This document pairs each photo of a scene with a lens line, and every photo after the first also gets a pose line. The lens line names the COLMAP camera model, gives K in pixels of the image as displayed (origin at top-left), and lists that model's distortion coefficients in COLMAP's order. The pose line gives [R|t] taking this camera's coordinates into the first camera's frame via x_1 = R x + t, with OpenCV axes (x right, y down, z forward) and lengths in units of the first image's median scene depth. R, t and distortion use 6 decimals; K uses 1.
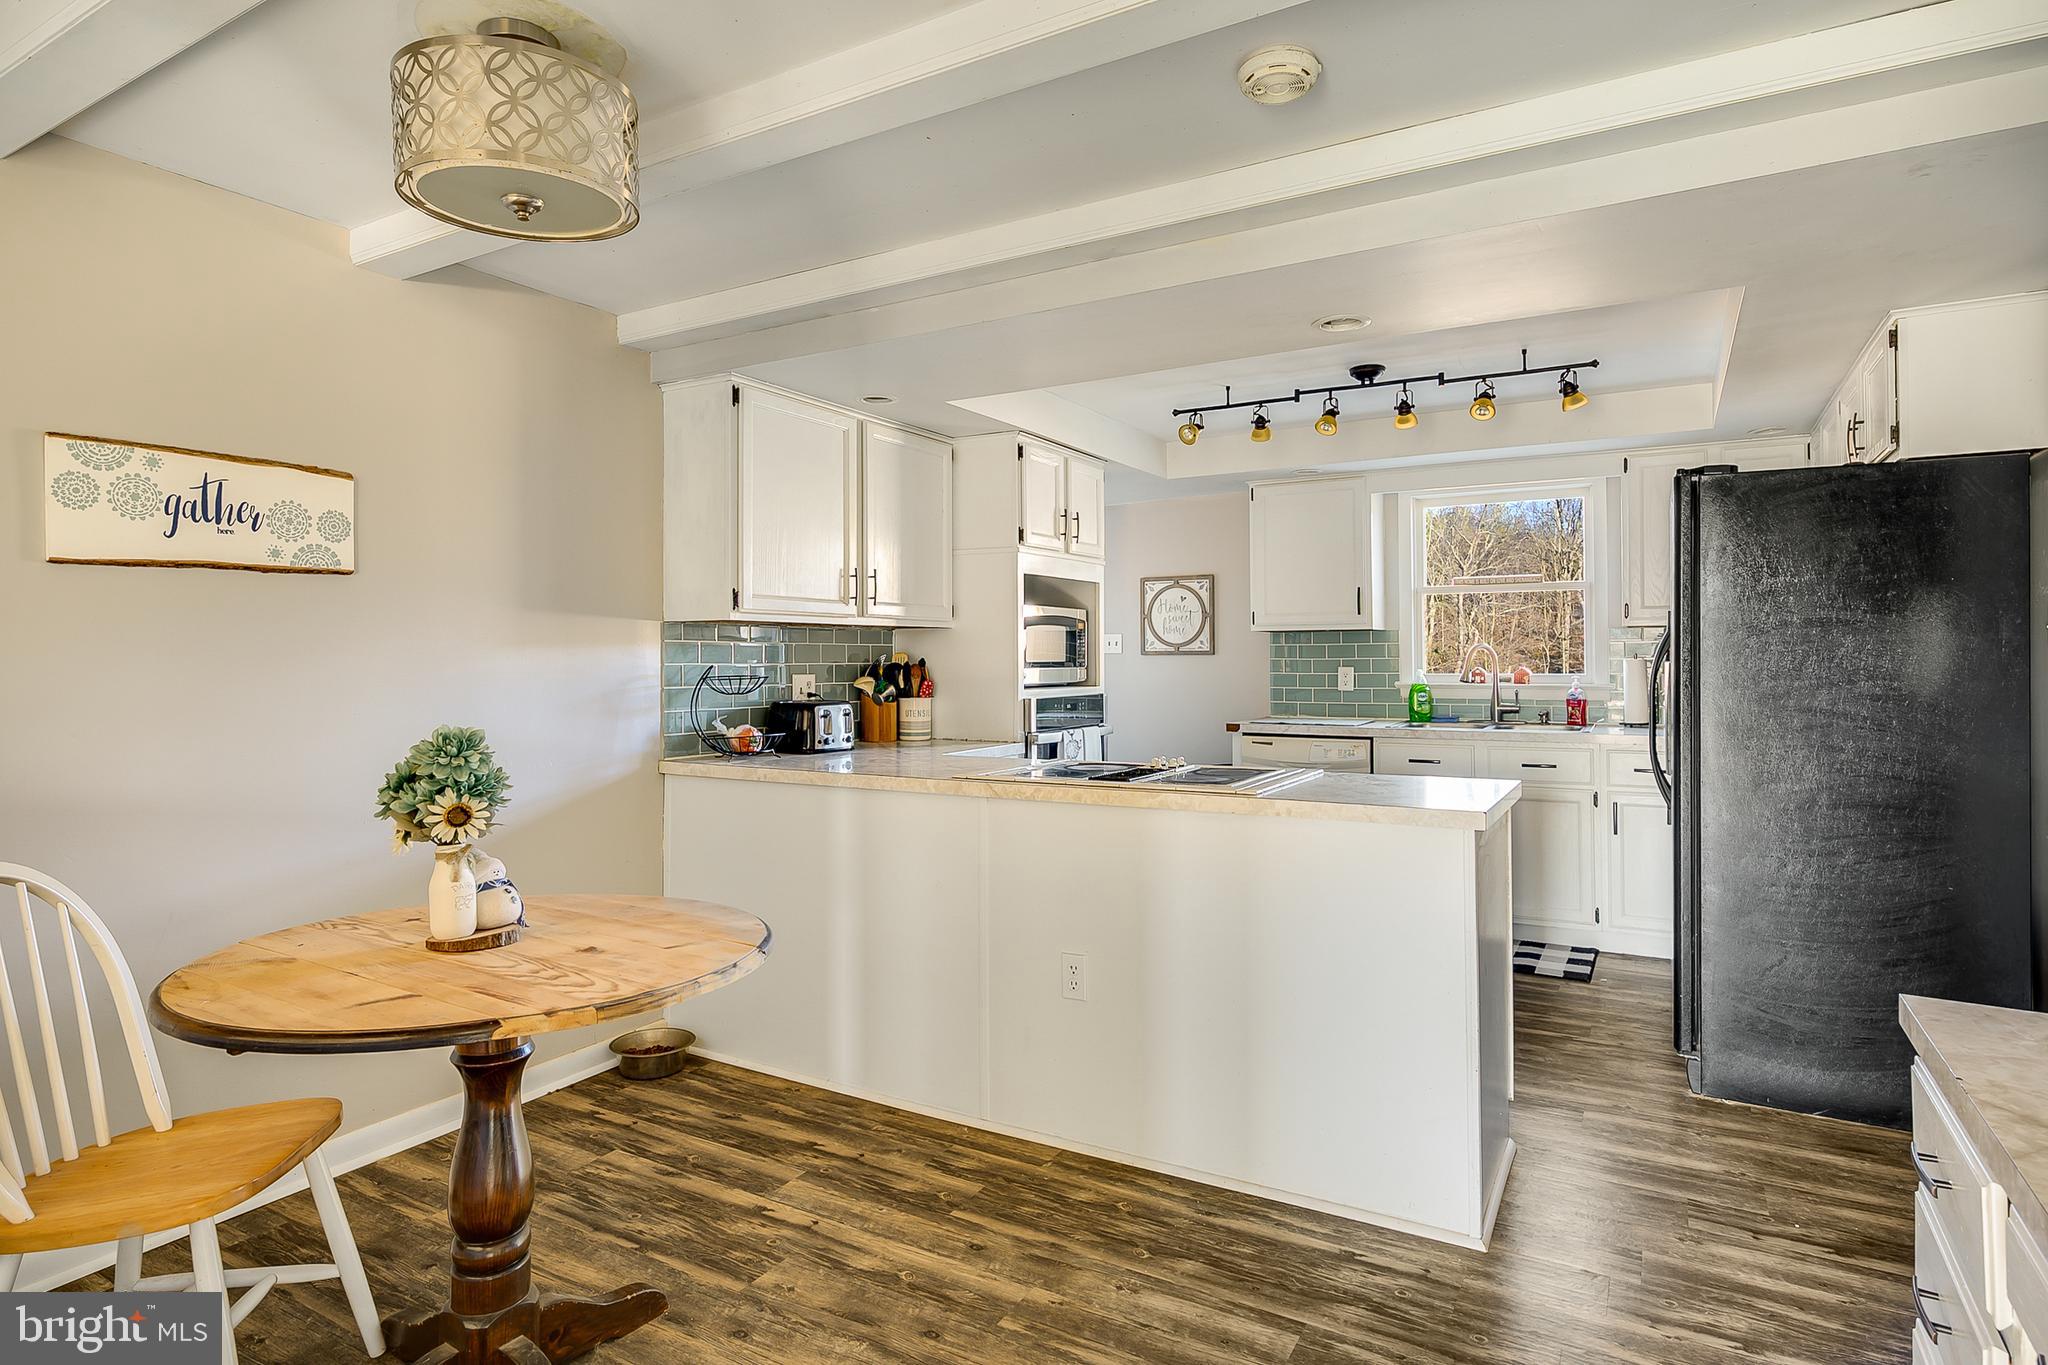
lens RADIAL K [[1091.9, 0, 1025.9], [0, 1091.9, 645.5], [0, 0, 1]] dist [-0.001136, -0.000604]
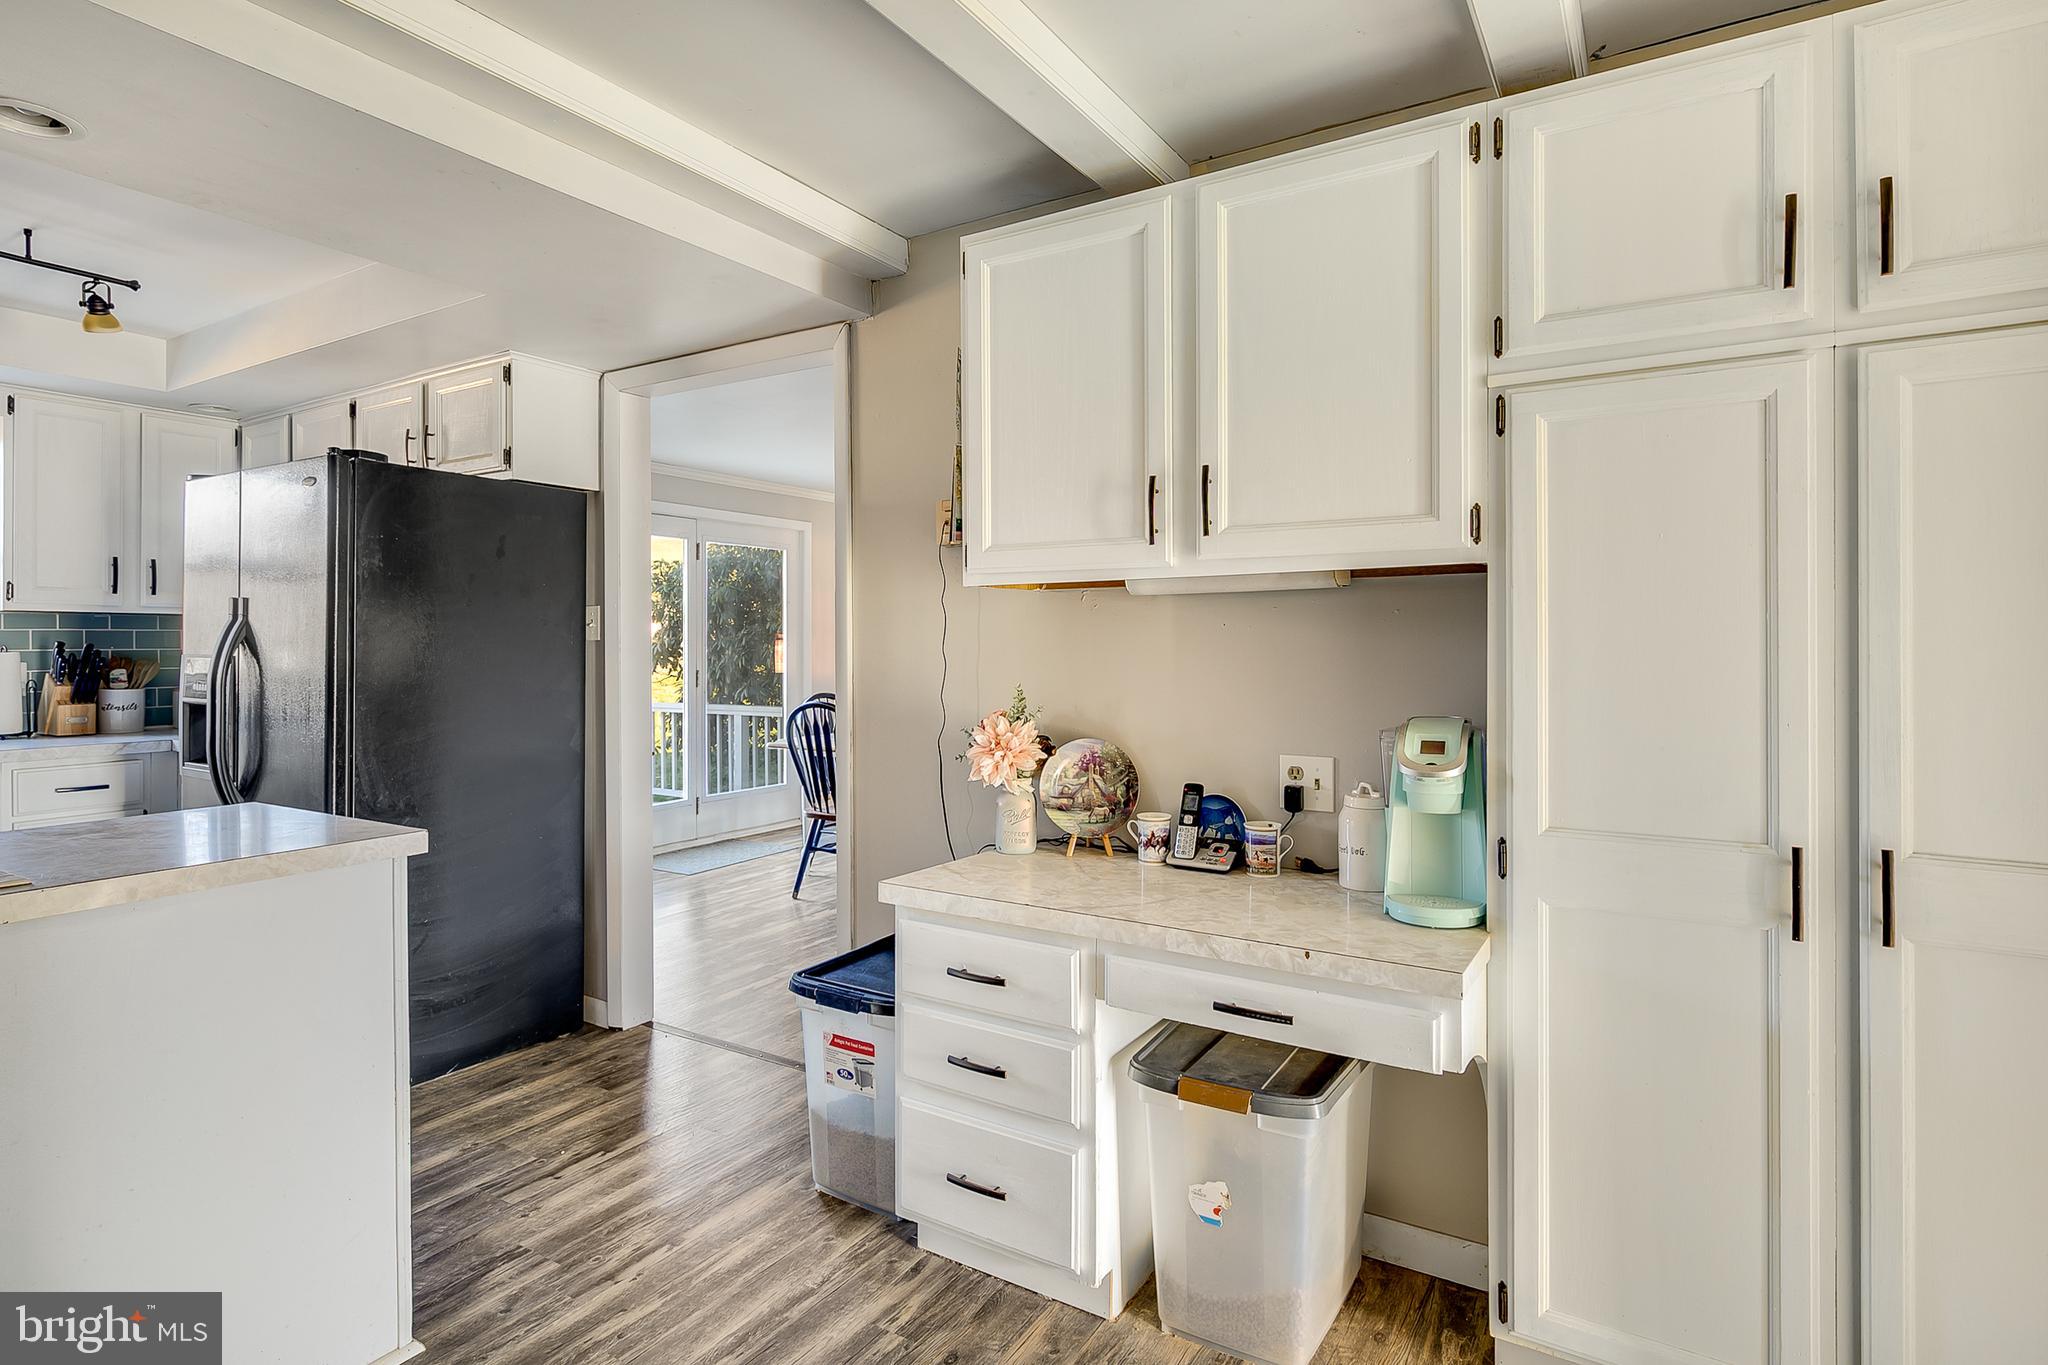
lens RADIAL K [[1048.9, 0, 1036.3], [0, 1048.9, 640.0], [0, 0, 1]] dist [-0.000355, -0.000746]
pose [[0.023130, 0.007918, 0.999701, -0.212352], [-0.008444, 0.999935, -0.007725, 0.004026], [-0.999697, -0.008263, 0.023195, 0.282041]]
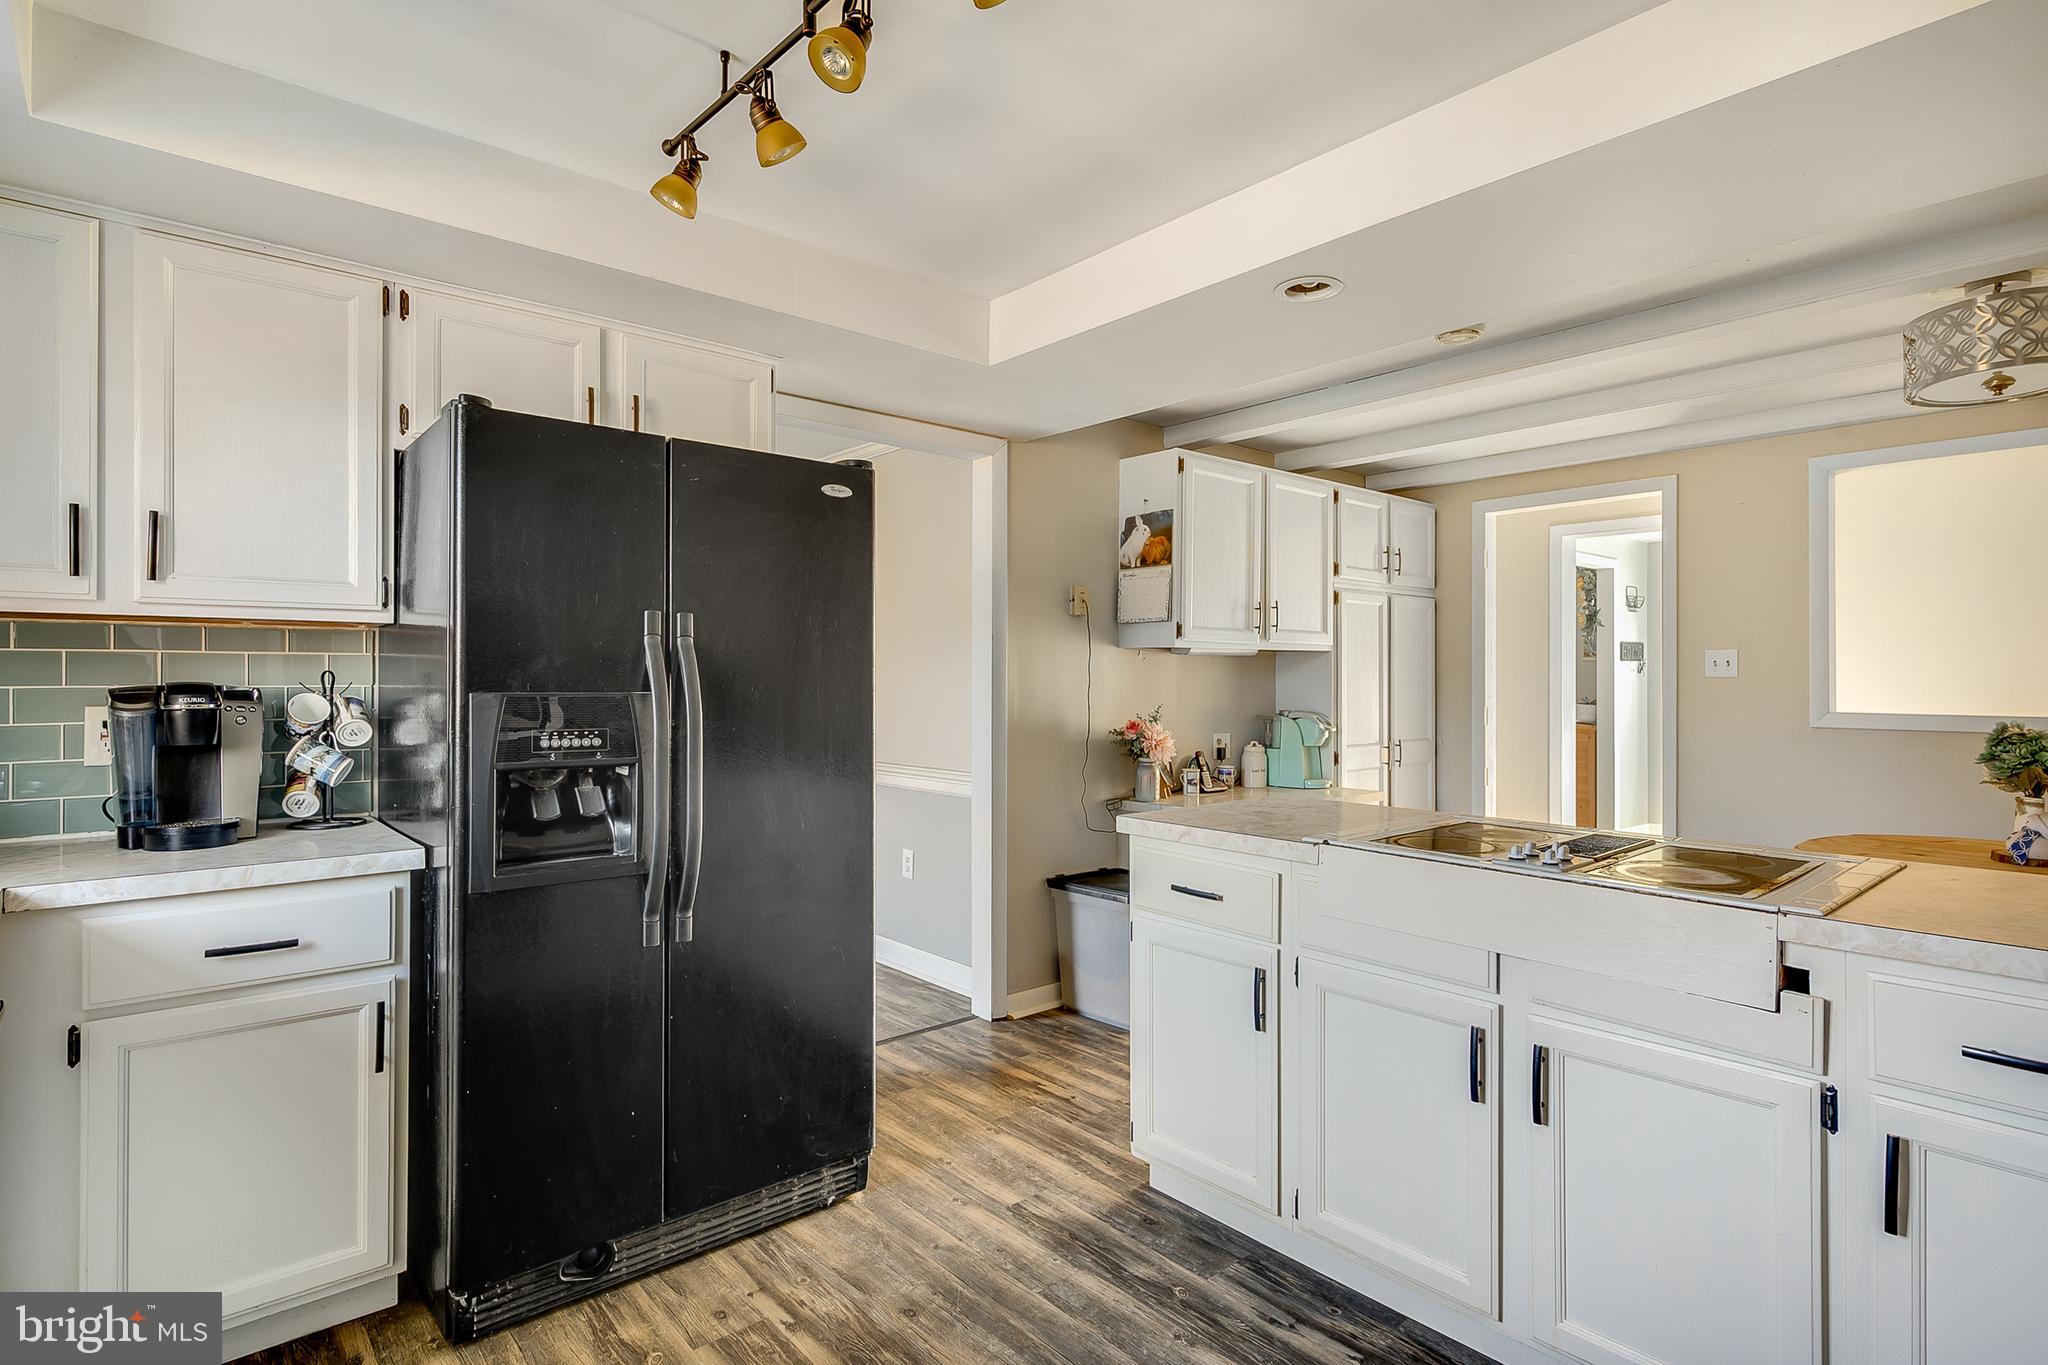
lens RADIAL K [[1035.3, 0, 1016.8], [0, 1035.3, 668.1], [0, 0, 1]] dist [0.000330, -0.000267]
pose [[-0.944038, 0.006861, 0.329764, 0.166643], [0.000125, 0.999791, -0.020443, 0.010137], [-0.329836, -0.019258, -0.943842, 1.294315]]
